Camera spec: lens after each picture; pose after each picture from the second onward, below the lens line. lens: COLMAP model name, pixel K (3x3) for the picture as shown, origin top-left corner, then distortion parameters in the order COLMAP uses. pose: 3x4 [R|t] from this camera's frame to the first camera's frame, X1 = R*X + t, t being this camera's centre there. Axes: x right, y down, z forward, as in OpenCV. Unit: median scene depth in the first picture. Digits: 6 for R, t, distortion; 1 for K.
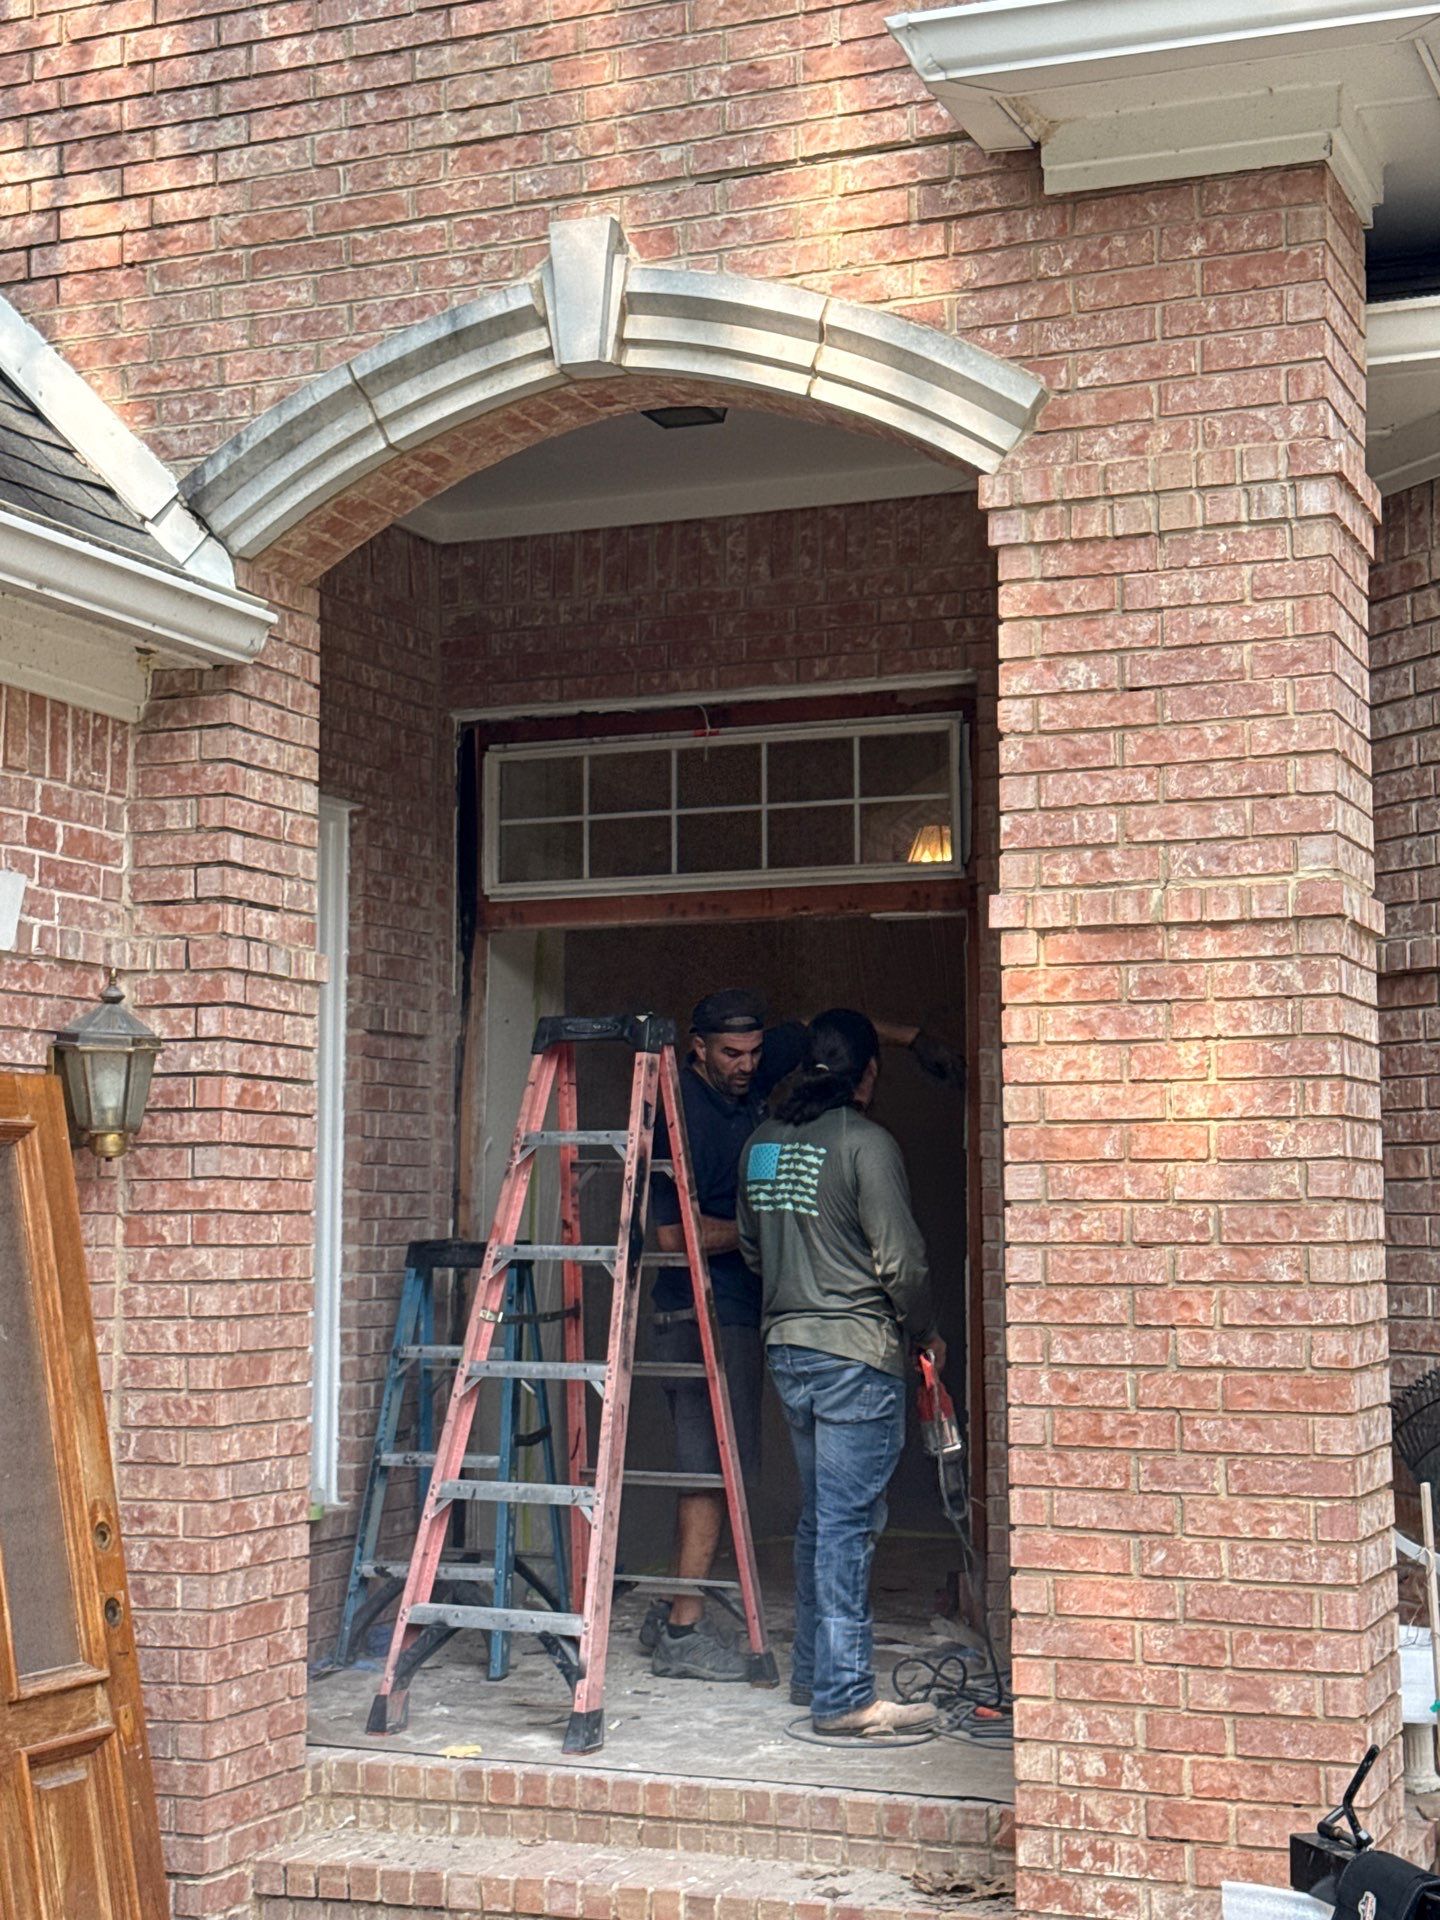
lens RADIAL K [[2831.7, 0, 728.5], [0, 2831.7, 938.9], [0, 0, 1]] dist [0.064507, 0.000000]
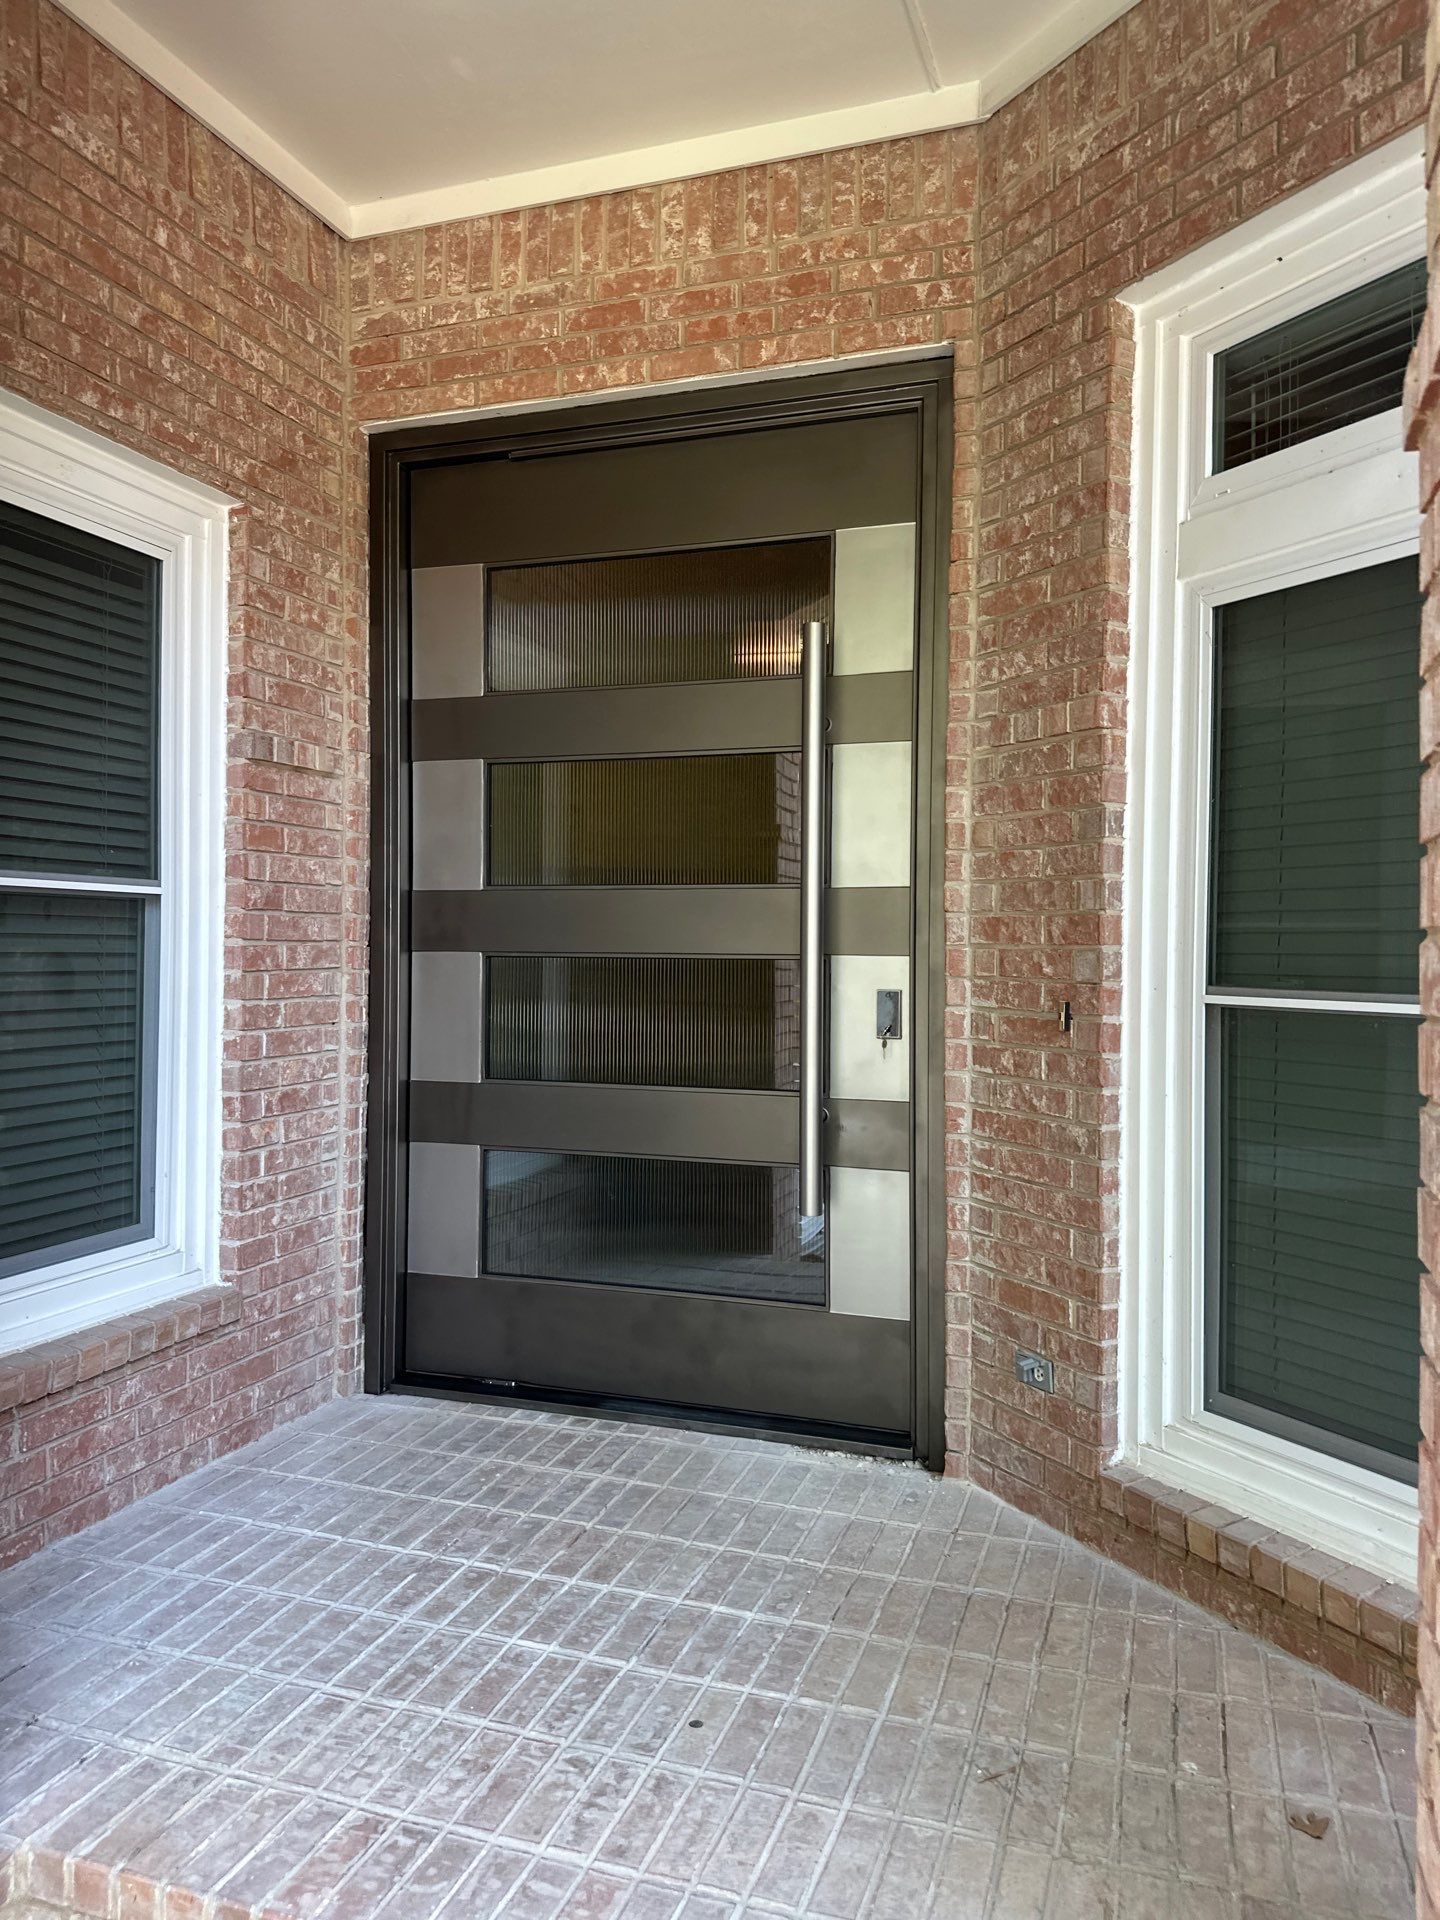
lens RADIAL K [[1338.6, 0, 707.8], [0, 1338.6, 947.1], [0, 0, 1]] dist [0.009970, -0.023119]
pose [[0.999014, 0.010385, 0.043168, -0.001563], [-0.014838, 0.994451, 0.104148, 0.034800], [-0.041847, -0.104685, 0.993625, 0.444127]]
